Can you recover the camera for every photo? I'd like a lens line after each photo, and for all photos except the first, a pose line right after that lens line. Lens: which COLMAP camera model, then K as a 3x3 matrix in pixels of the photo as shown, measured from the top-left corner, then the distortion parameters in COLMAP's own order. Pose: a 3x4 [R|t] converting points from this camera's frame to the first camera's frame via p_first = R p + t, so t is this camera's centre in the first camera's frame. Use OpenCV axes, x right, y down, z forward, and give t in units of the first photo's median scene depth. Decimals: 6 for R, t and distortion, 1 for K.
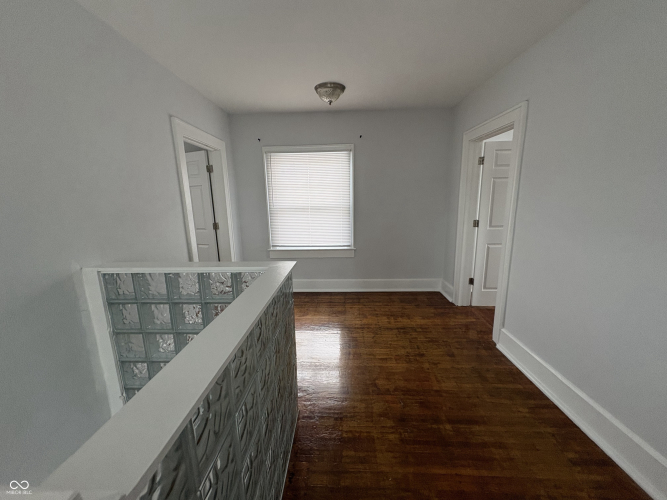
lens RADIAL K [[262.0, 0, 333.5], [0, 262.0, 250.0], [0, 0, 1]] dist [0.000624, -0.000104]
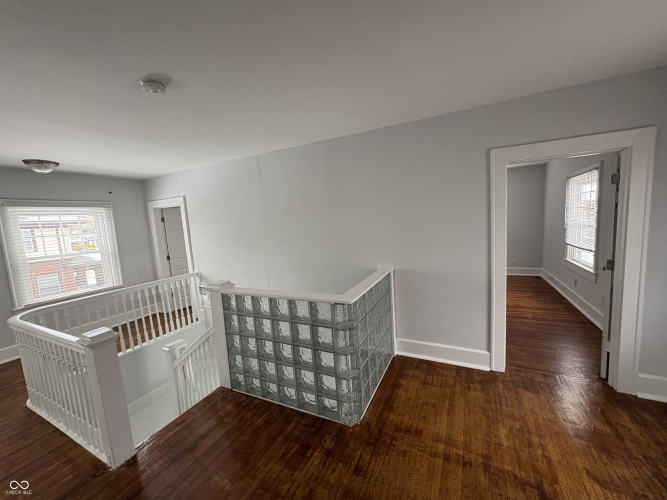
lens RADIAL K [[262.0, 0, 333.5], [0, 262.0, 250.0], [0, 0, 1]] dist [0.000624, -0.000104]
pose [[-0.417557, 0.144825, -0.897035, 0.629483], [-0.105153, 0.972882, 0.206018, -0.286050], [0.902546, 0.180350, -0.391005, 0.949482]]
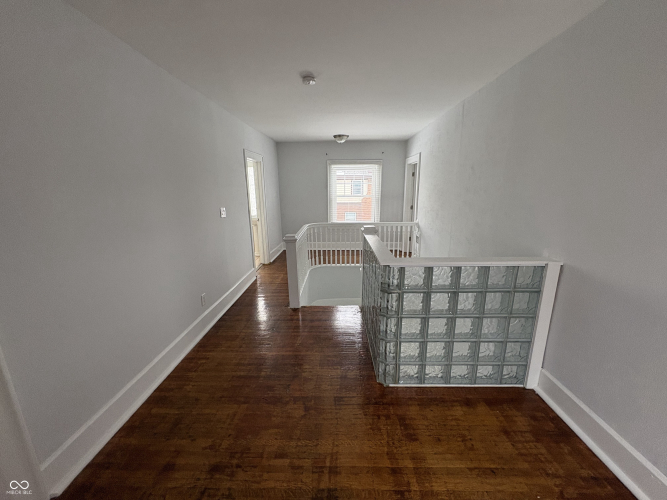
lens RADIAL K [[262.0, 0, 333.5], [0, 262.0, 250.0], [0, 0, 1]] dist [0.000624, -0.000104]
pose [[-0.999492, 0.026351, -0.017949, 0.055267], [0.016589, 0.910572, 0.413017, -0.330817], [0.027227, 0.412509, -0.910546, 1.404571]]
